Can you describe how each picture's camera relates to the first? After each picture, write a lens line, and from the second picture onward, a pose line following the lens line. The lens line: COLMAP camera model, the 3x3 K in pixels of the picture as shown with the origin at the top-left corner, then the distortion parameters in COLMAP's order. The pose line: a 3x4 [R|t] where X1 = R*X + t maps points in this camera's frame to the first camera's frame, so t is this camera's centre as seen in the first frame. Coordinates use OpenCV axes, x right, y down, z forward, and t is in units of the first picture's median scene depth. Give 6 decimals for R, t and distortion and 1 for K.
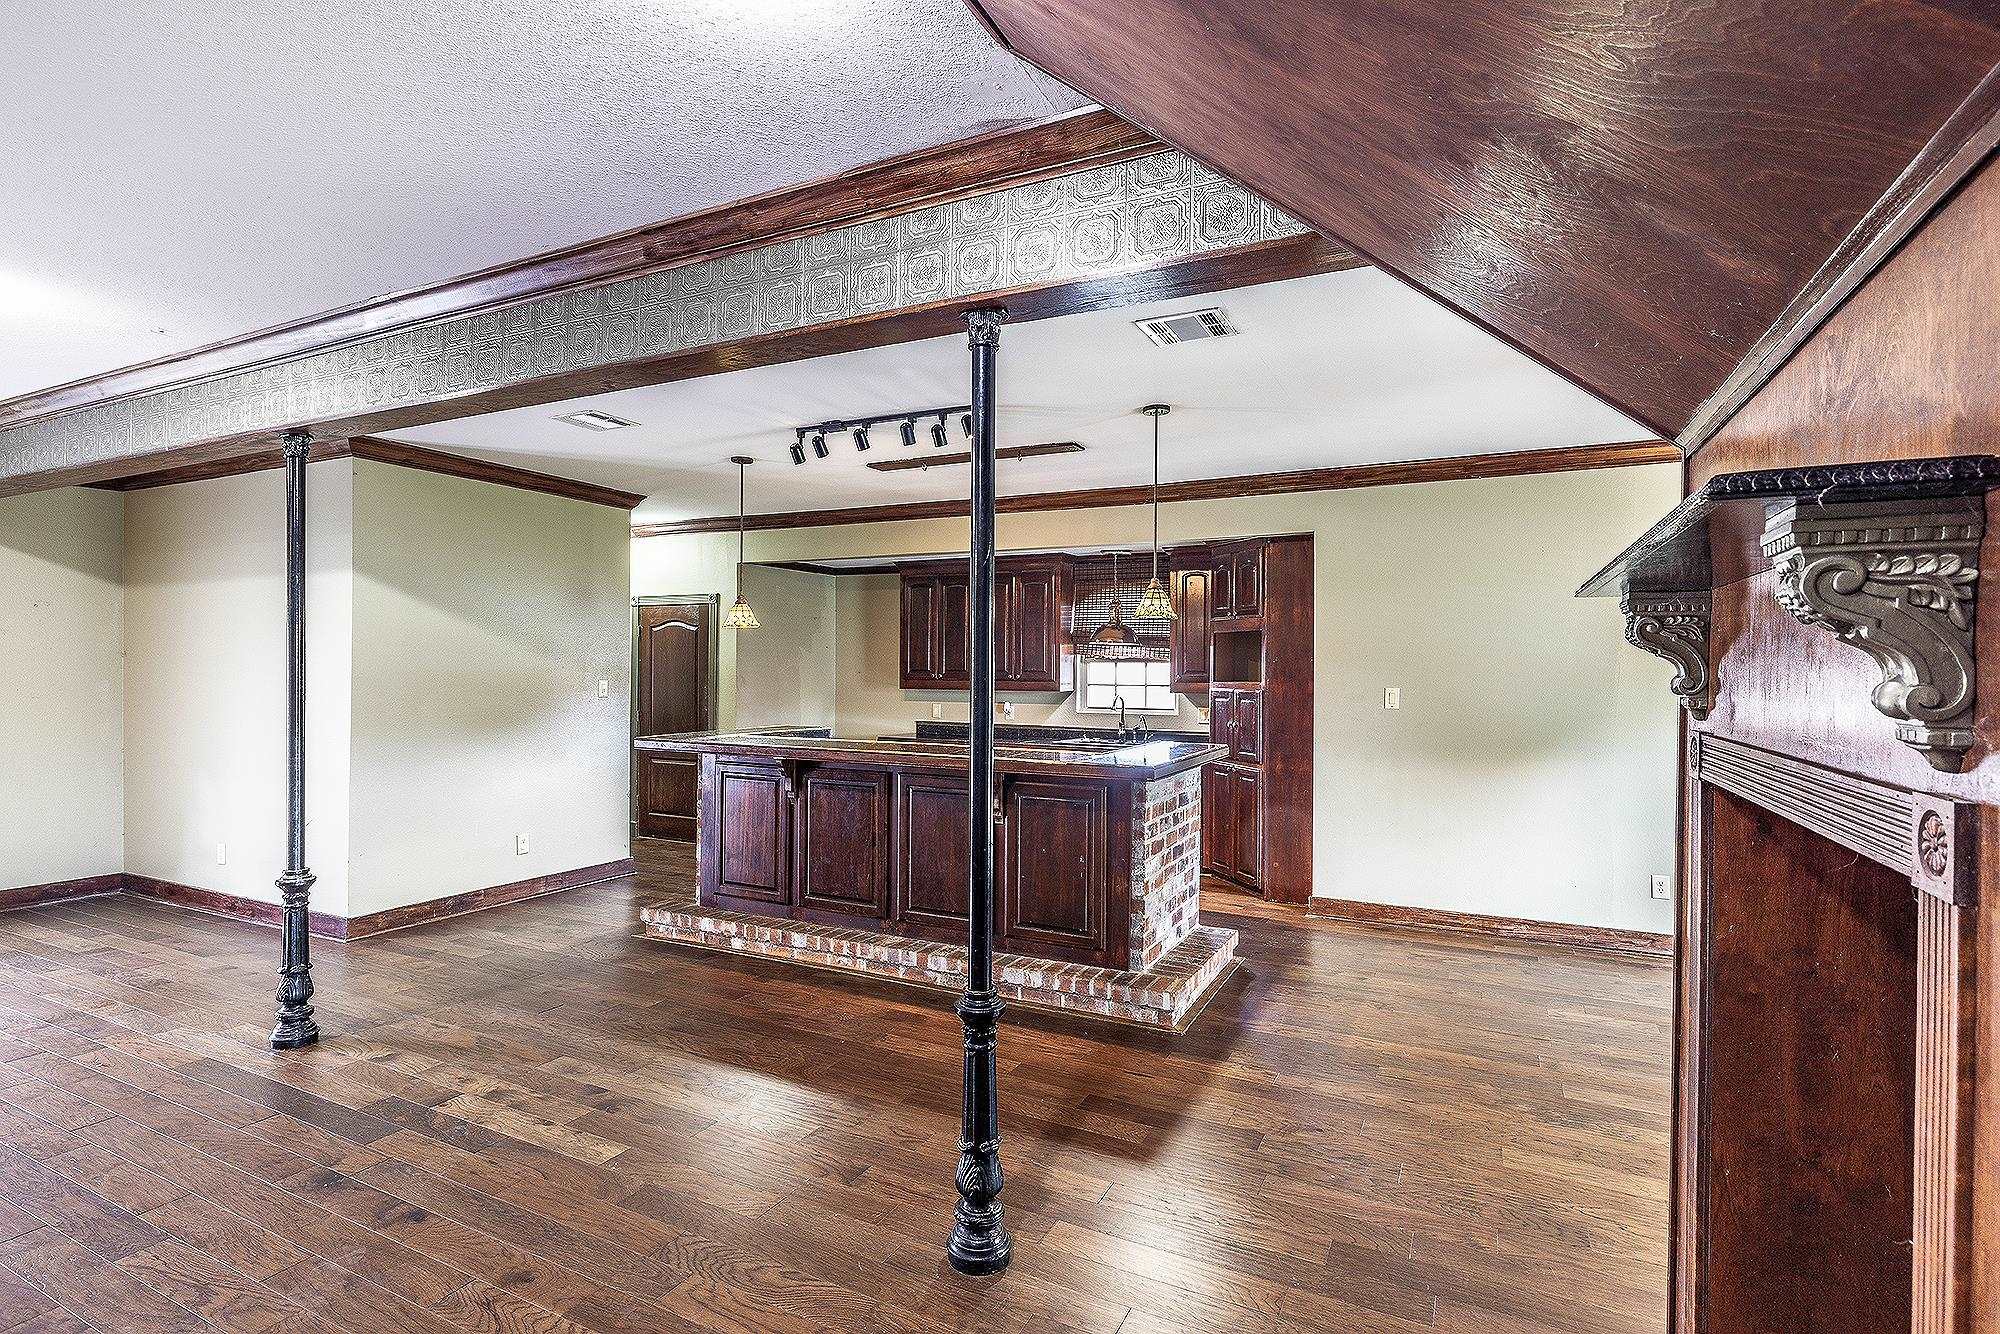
lens RADIAL K [[967.3, 0, 995.1], [0, 967.3, 662.7], [0, 0, 1]] dist [-0.000891, -0.000182]
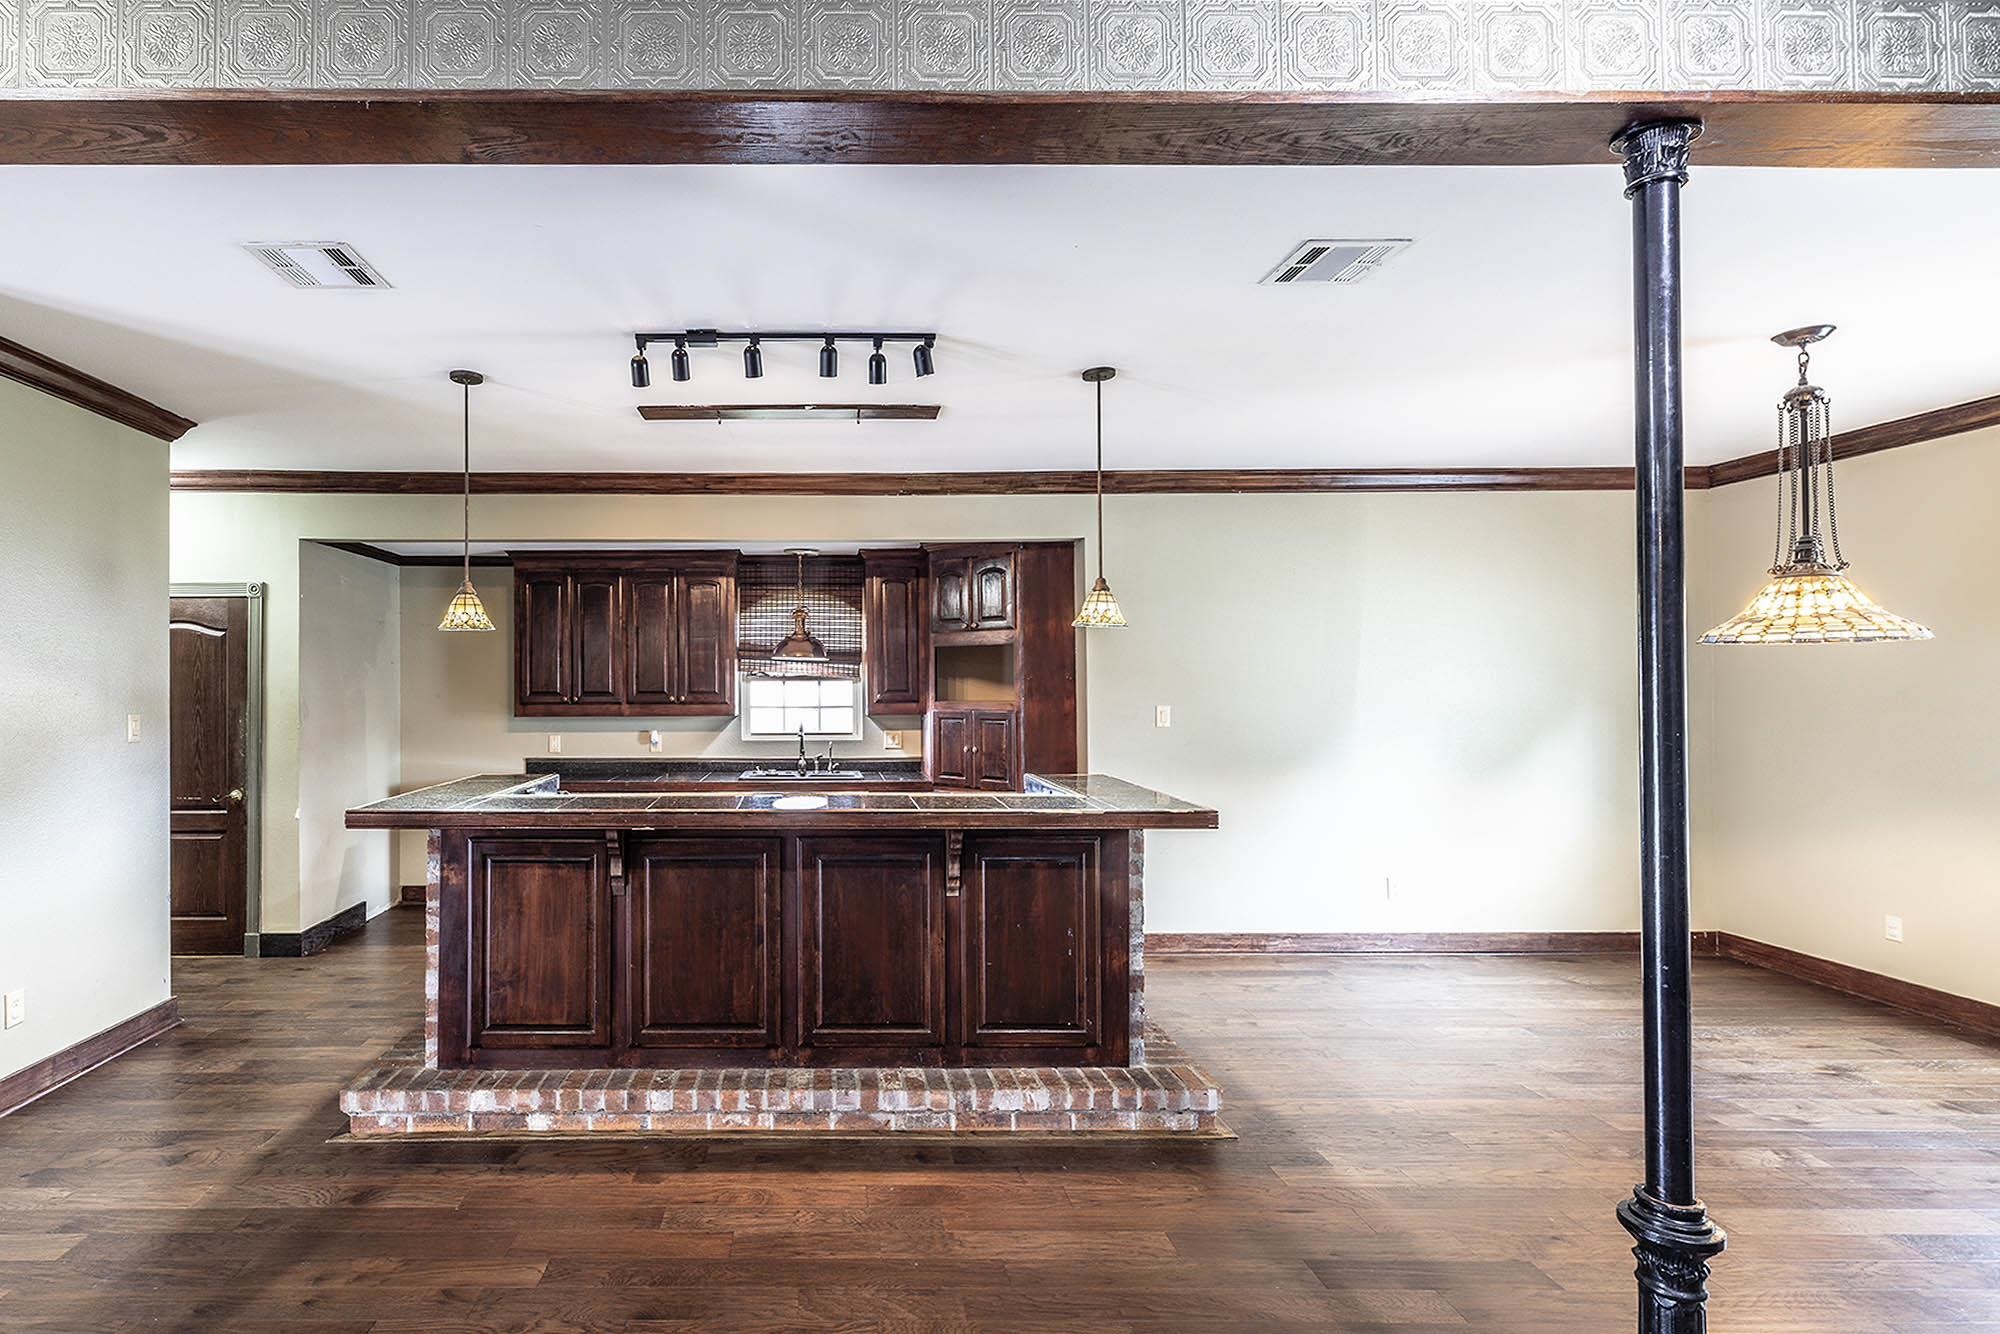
lens RADIAL K [[993.4, 0, 844.6], [0, 993.4, 673.3], [0, 0, 1]] dist [0.000970, -0.000083]
pose [[0.895498, -0.002105, 0.445060, -0.368350], [0.005742, 0.999960, -0.006823, -0.001513], [-0.445028, 0.008666, 0.895475, 0.309387]]
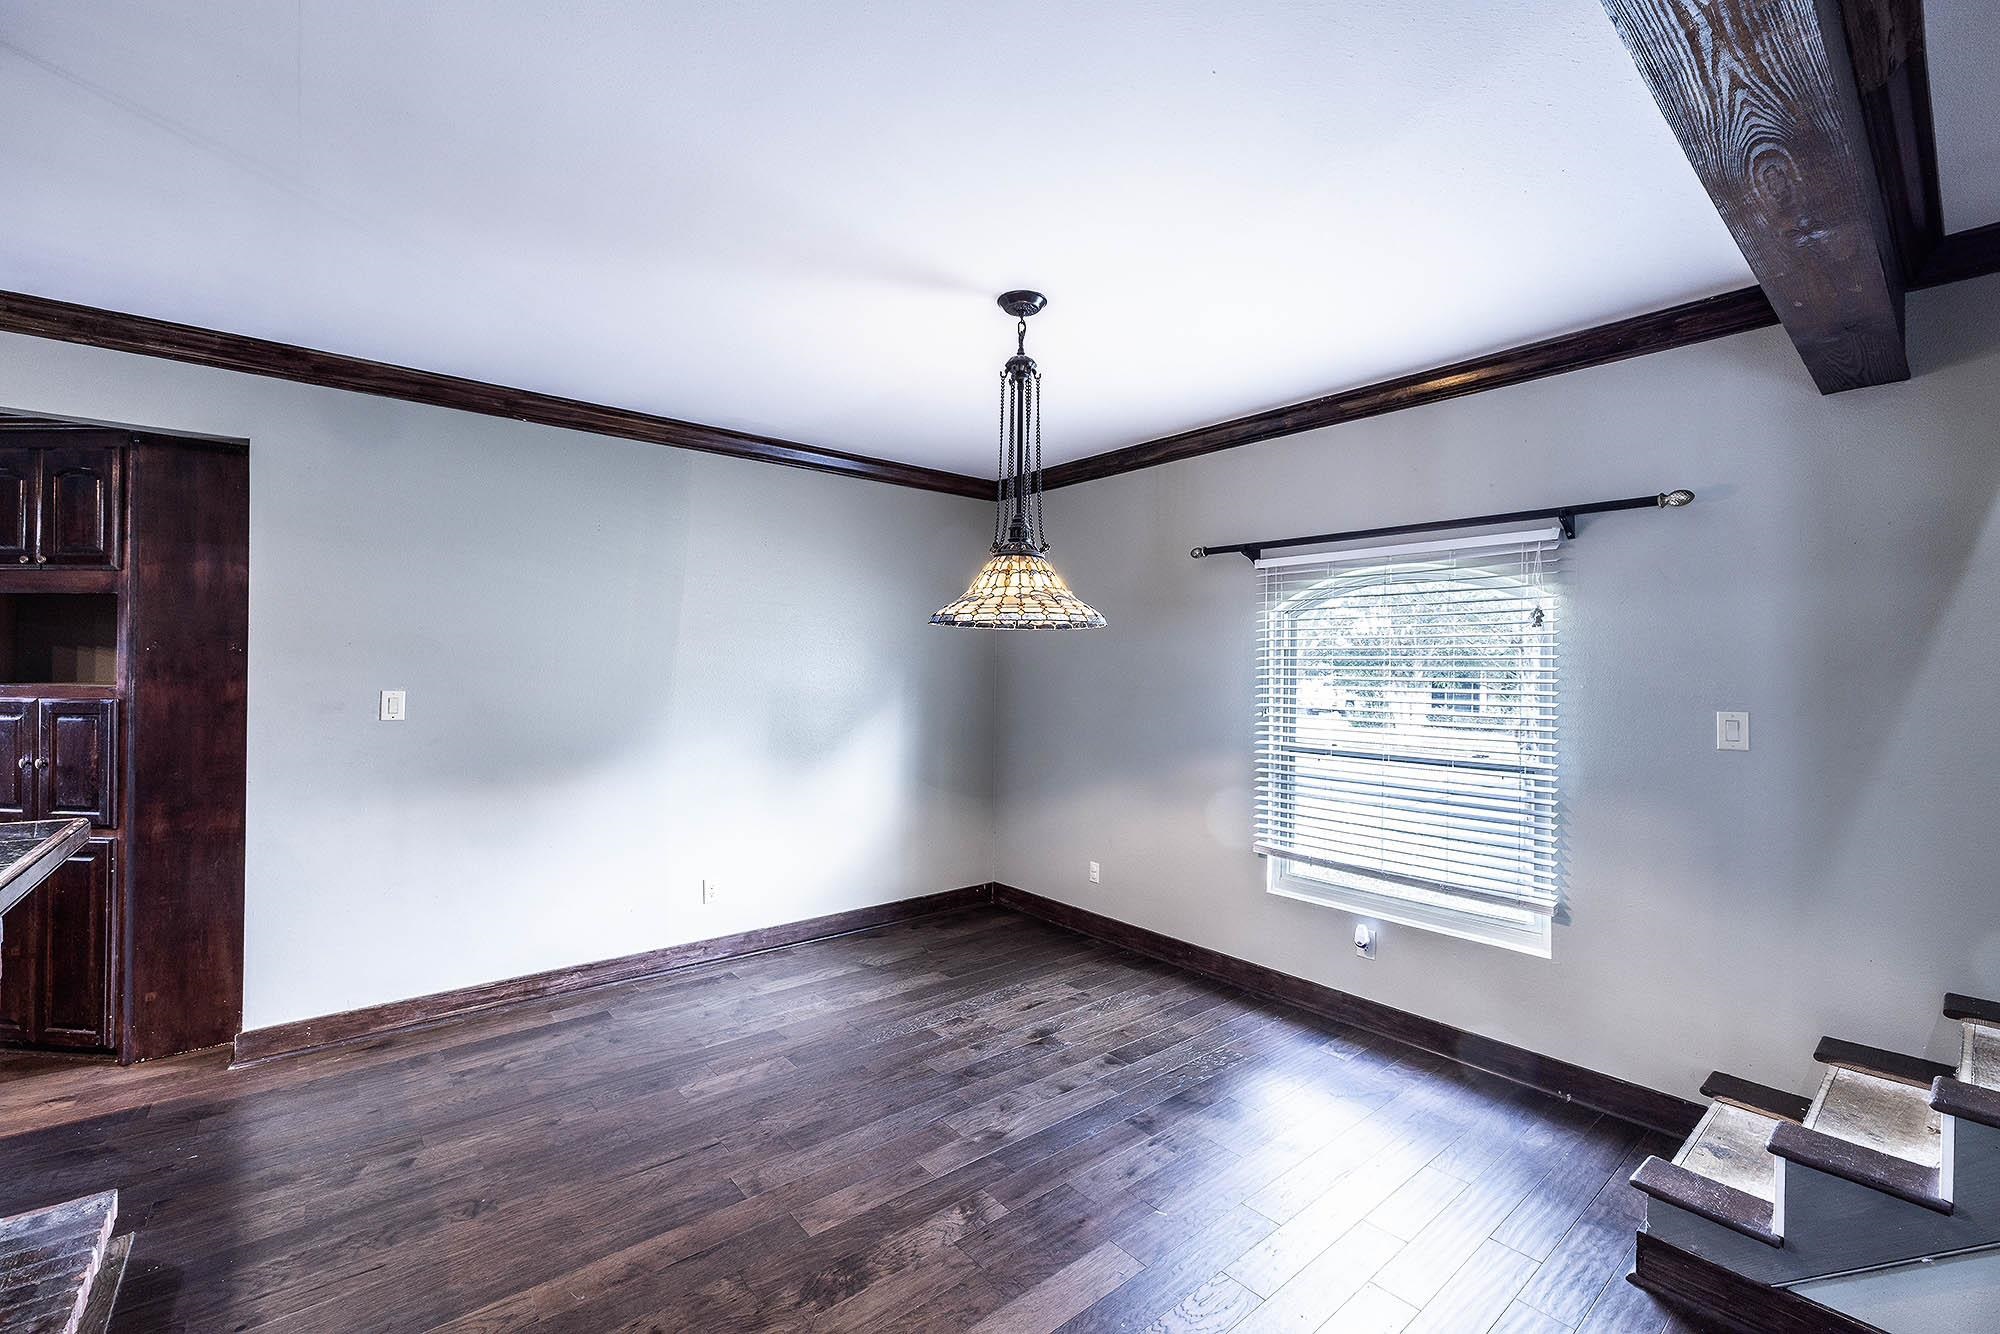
lens RADIAL K [[850.2, 0, 1033.3], [0, 850.2, 676.3], [0, 0, 1]] dist [0.000828, -0.000020]
pose [[0.393710, -0.007277, 0.919206, 0.036602], [-0.013240, 0.999820, 0.013586, 0.001512], [-0.919139, -0.017519, 0.393543, 0.401068]]
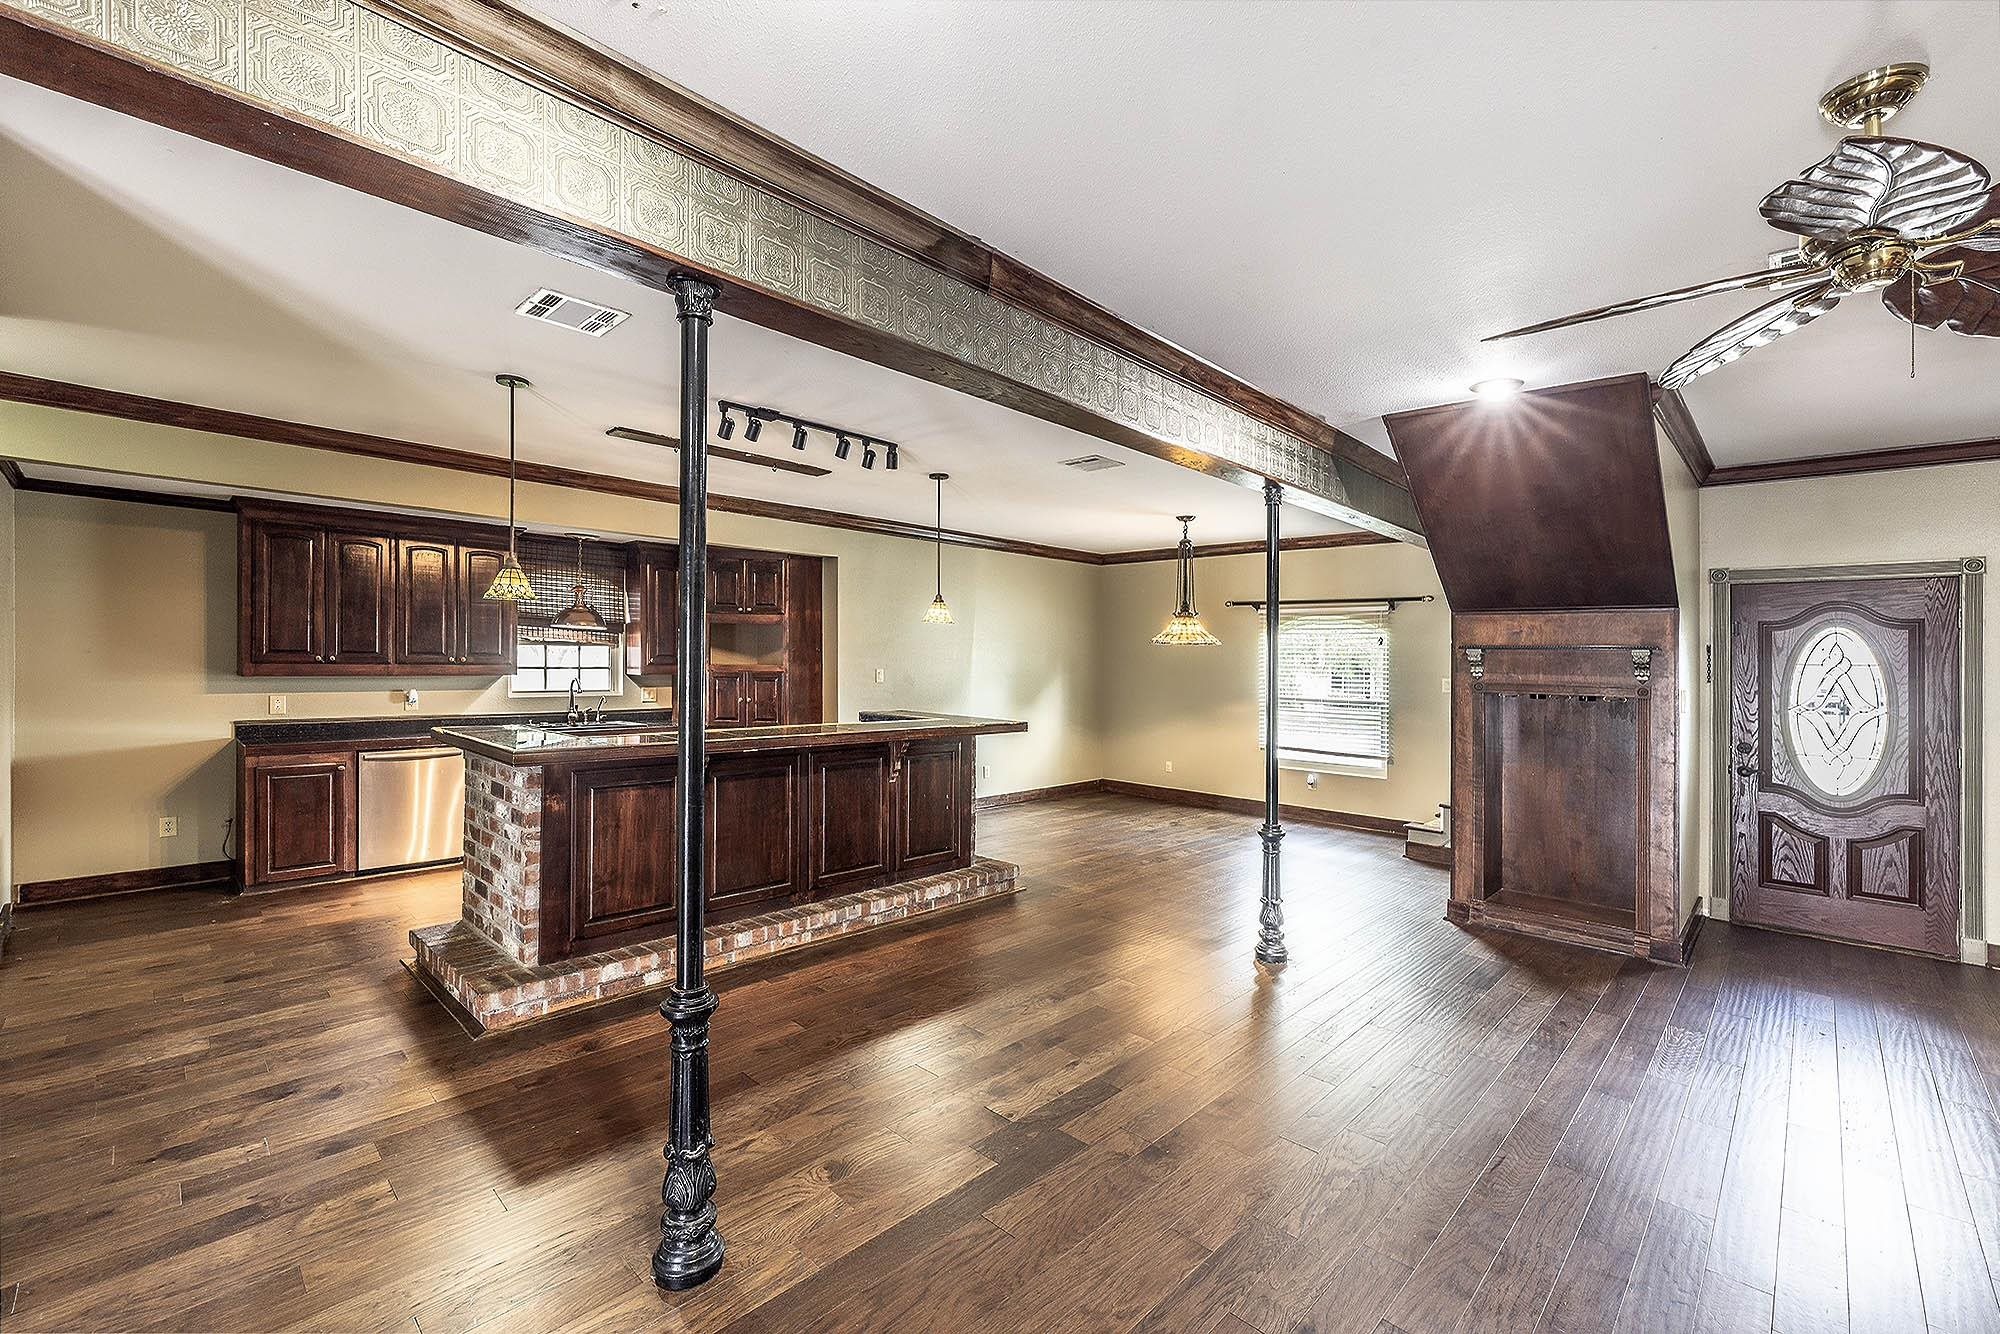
lens RADIAL K [[784.8, 0, 1050.4], [0, 784.8, 645.9], [0, 0, 1]] dist [-0.000042, 0.000127]
pose [[0.301763, 0.016408, 0.953242, -0.806886], [-0.020331, 0.999735, -0.010773, -0.002566], [-0.953166, -0.016129, 0.302017, 0.449287]]
